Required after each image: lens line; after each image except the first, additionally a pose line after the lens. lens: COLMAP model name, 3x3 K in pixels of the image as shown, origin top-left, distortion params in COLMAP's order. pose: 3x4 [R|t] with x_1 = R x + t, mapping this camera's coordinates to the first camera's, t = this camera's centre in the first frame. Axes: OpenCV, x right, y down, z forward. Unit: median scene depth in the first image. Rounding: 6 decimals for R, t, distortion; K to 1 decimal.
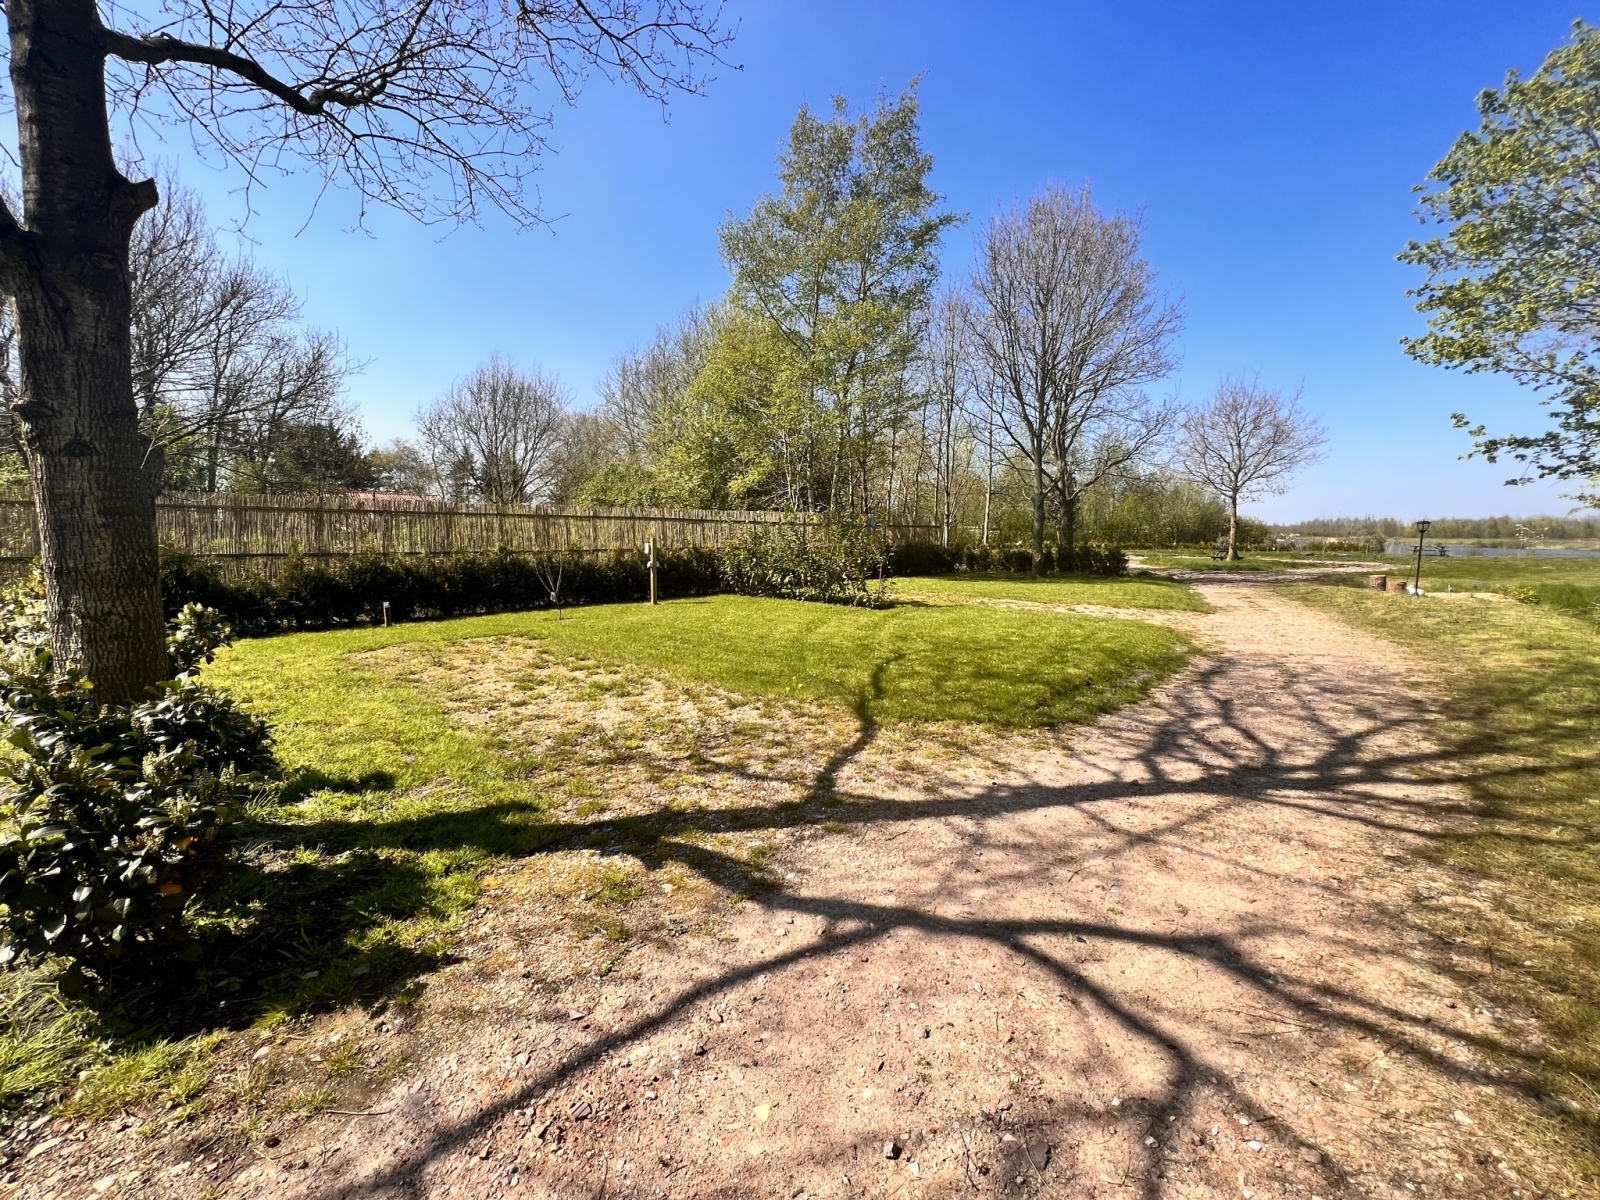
lens RADIAL K [[637.7, 0, 797.2], [0, 637.7, 599.3], [0, 0, 1]] dist [-0.000654, -0.000412]
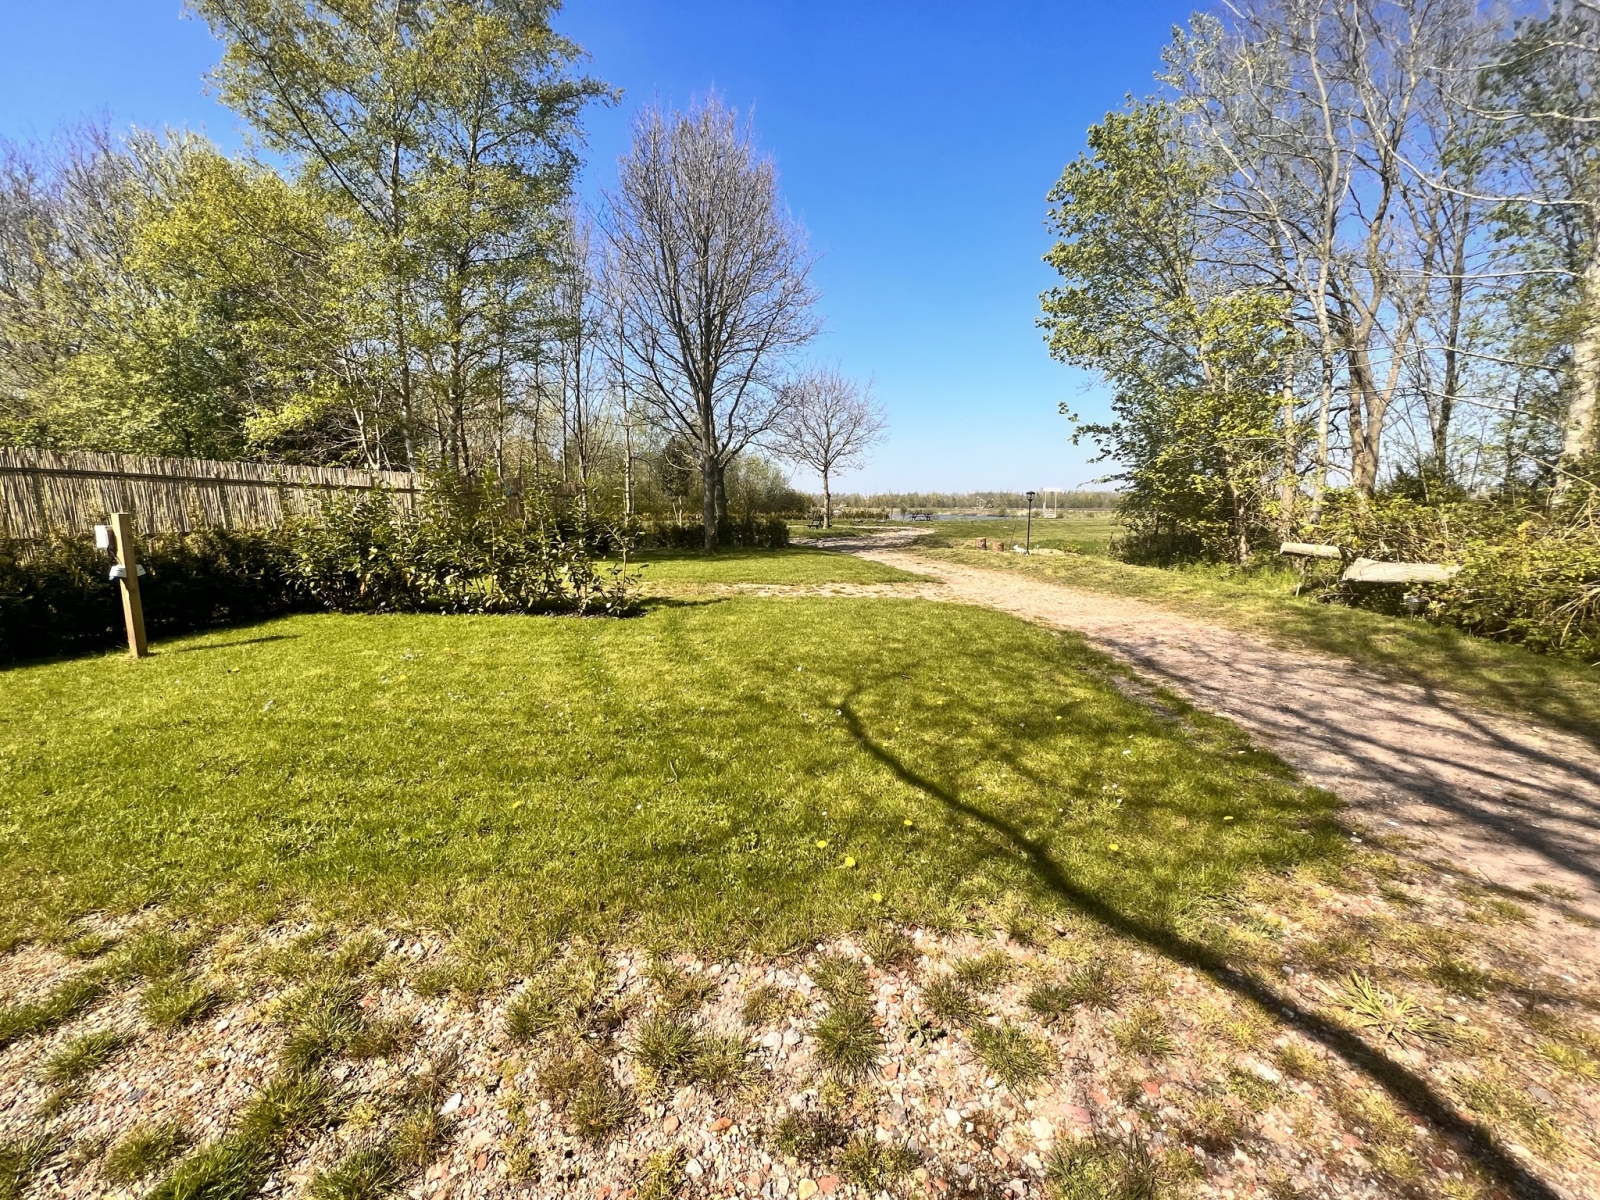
lens RADIAL K [[637.7, 0, 803.8], [0, 637.7, 601.9], [0, 0, 1]] dist [-0.000654, -0.000412]
pose [[0.787667, -0.096342, 0.608522, -0.105178], [0.068420, 0.995267, 0.069010, -0.026595], [-0.612291, -0.012722, 0.790530, 0.287262]]
